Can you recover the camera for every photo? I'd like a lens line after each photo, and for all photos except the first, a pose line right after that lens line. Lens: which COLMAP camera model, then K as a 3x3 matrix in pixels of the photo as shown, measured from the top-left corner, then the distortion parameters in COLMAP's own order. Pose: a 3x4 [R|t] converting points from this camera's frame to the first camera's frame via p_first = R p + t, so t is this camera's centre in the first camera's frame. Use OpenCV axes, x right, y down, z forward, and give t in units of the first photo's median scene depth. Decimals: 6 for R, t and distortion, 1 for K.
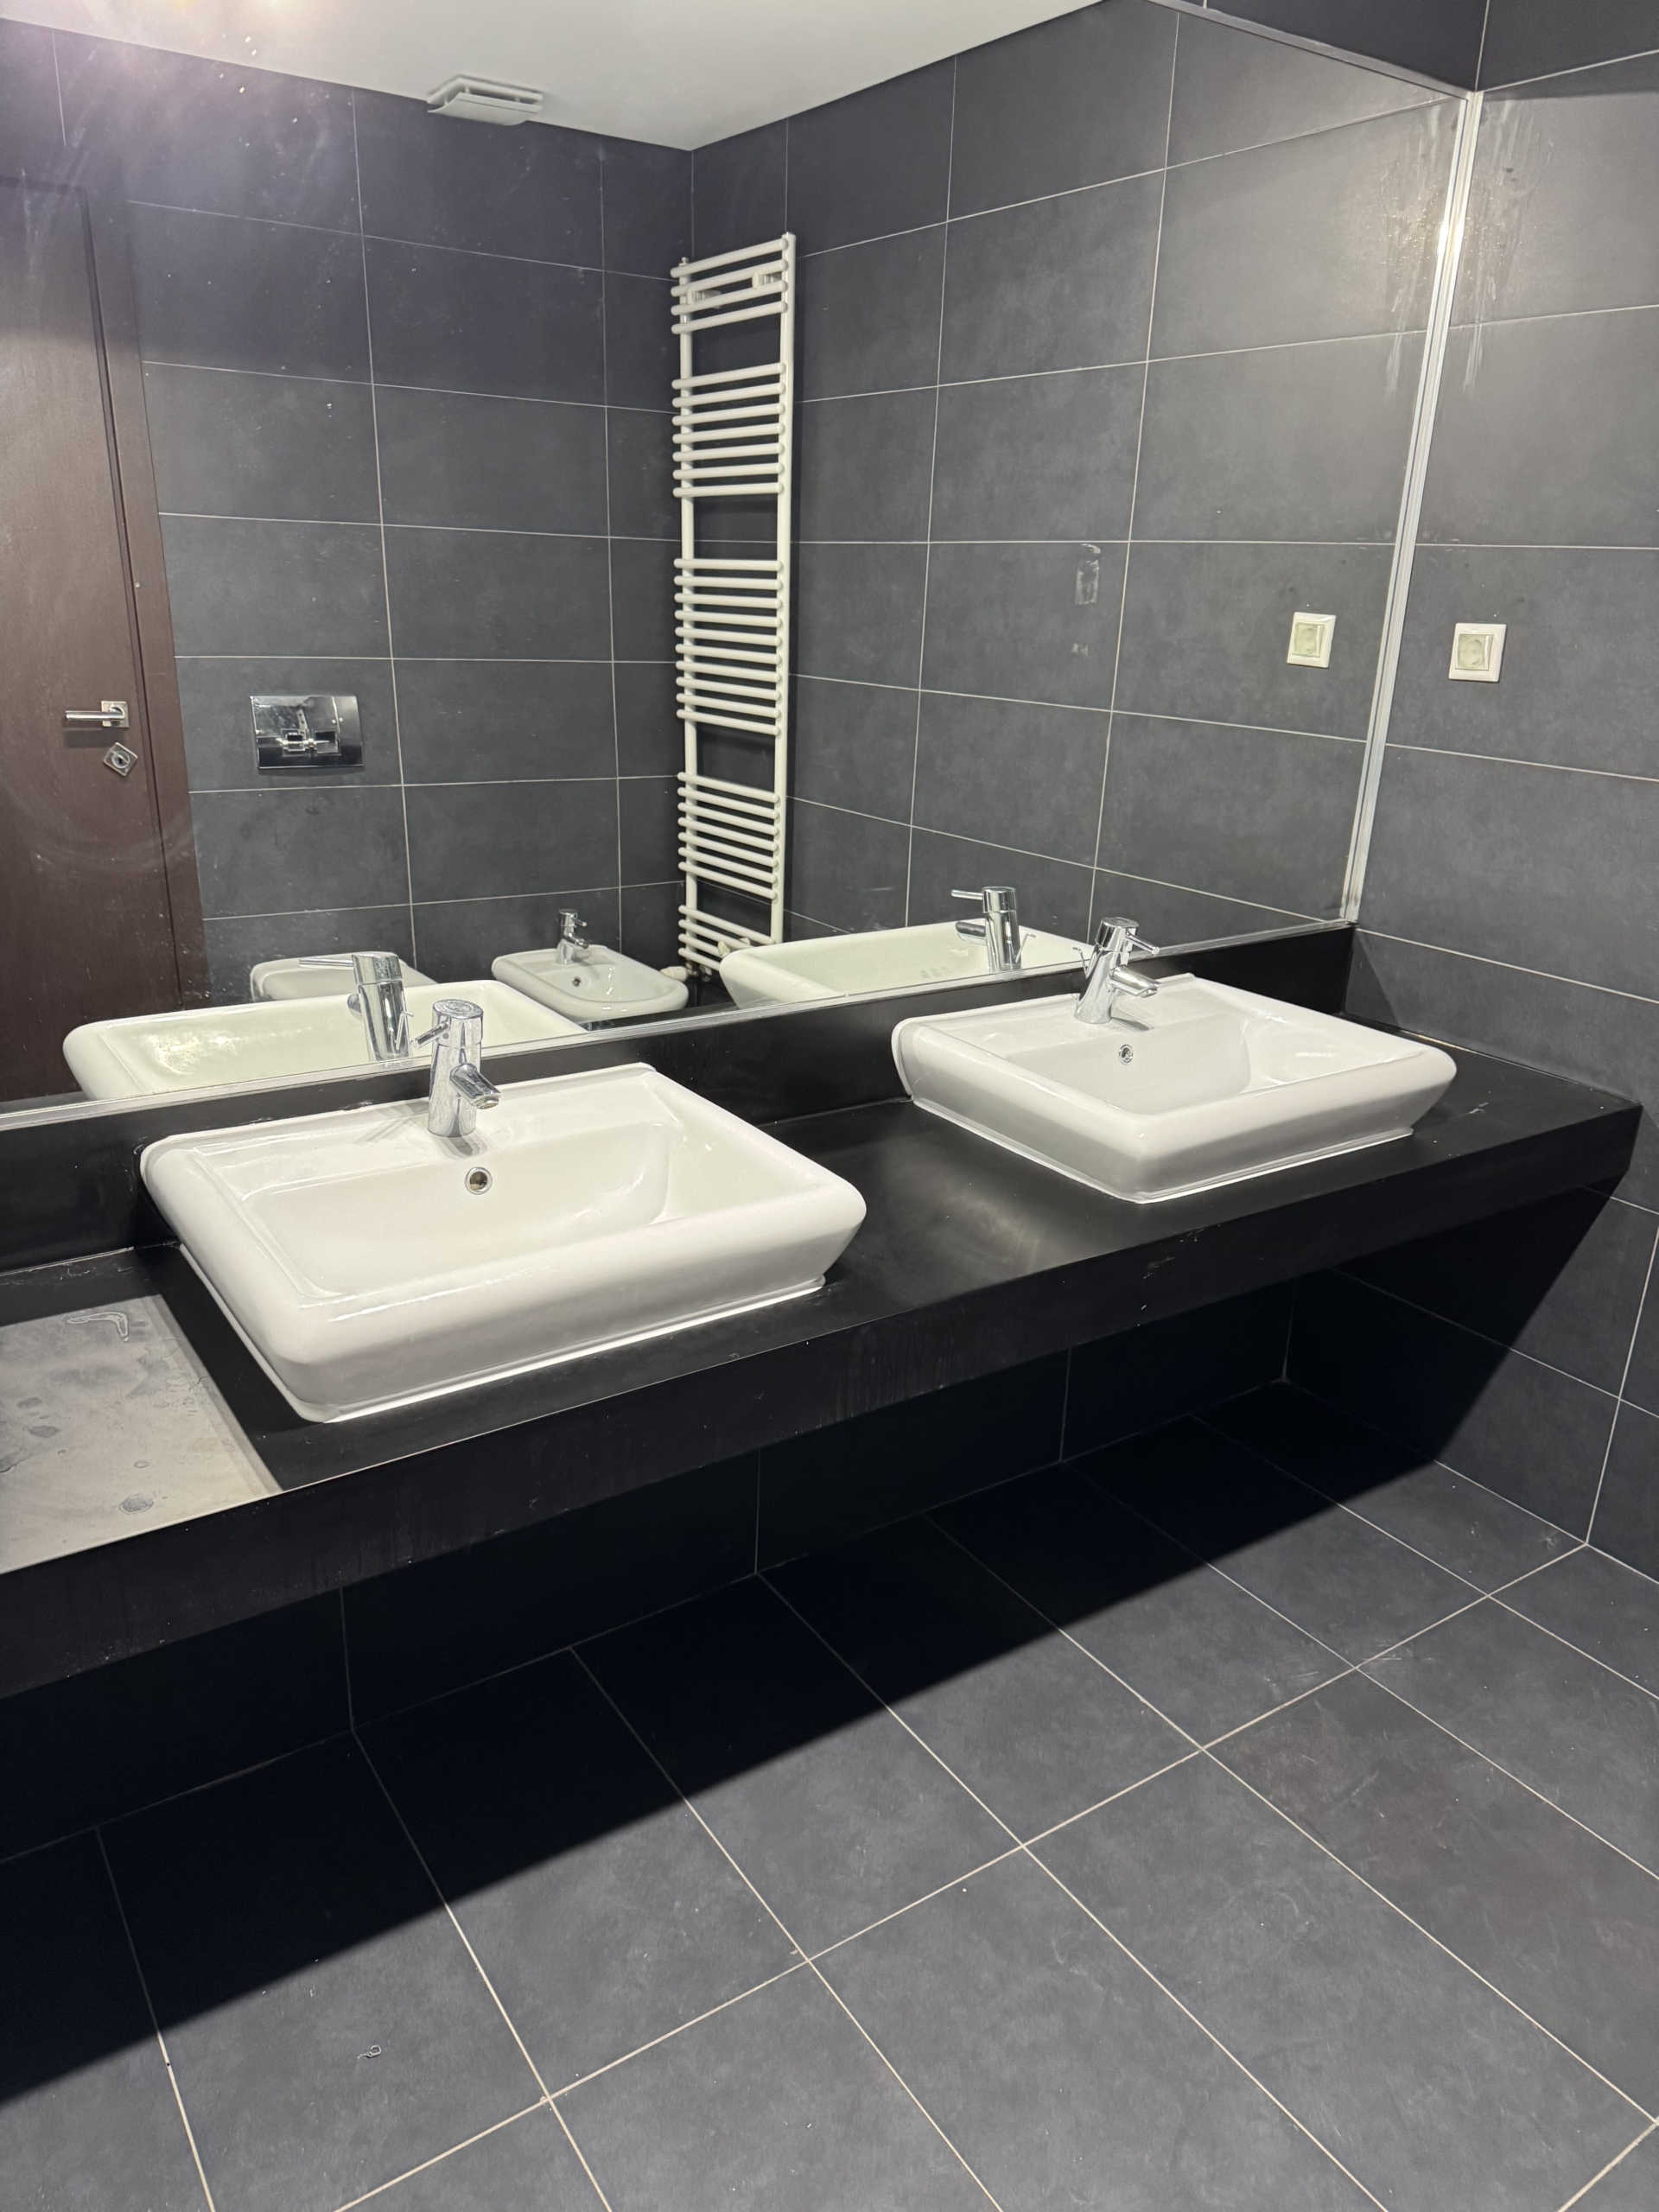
lens RADIAL K [[1535.8, 0, 829.5], [0, 1535.8, 1106.0], [0, 0, 1]] dist [0.044305, -0.067911]
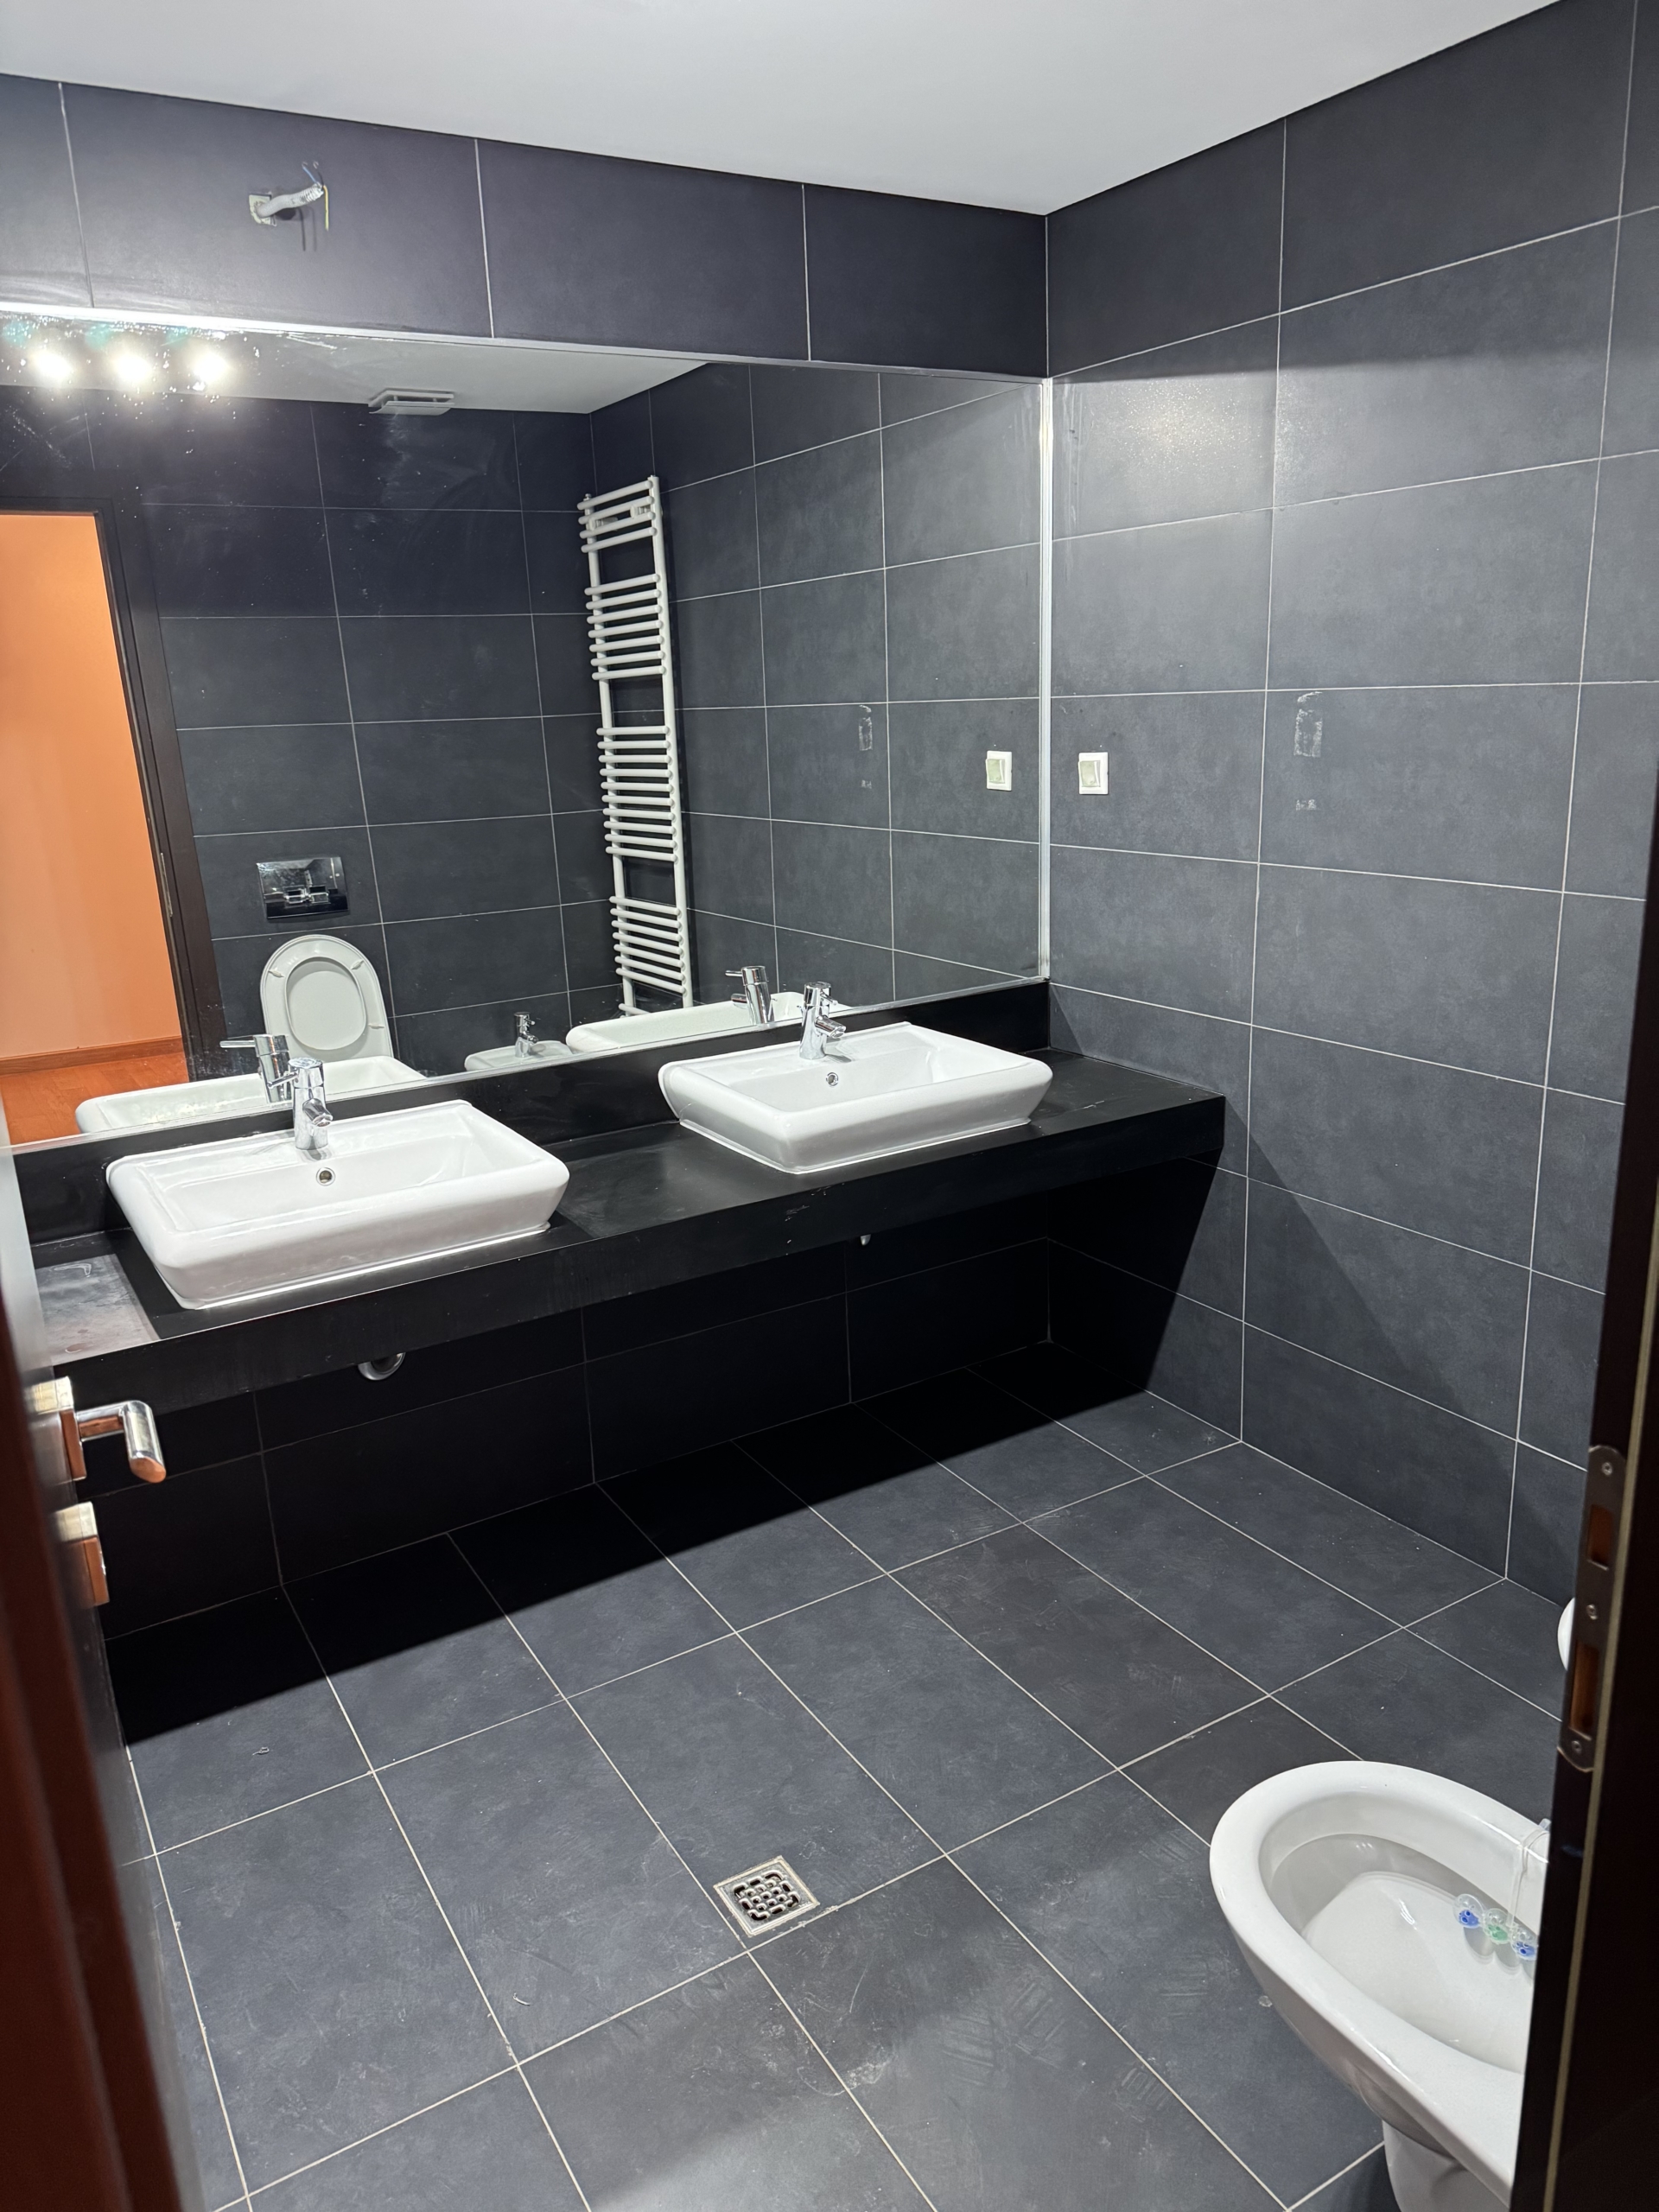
lens RADIAL K [[1560.5, 0, 866.5], [0, 1560.5, 1106.2], [0, 0, 1]] dist [0.119999, -0.255561]
pose [[0.996339, -0.059106, -0.061774, 0.274567], [0.054518, 0.995804, -0.073496, 0.084288], [0.065859, 0.069859, 0.995381, -0.351485]]
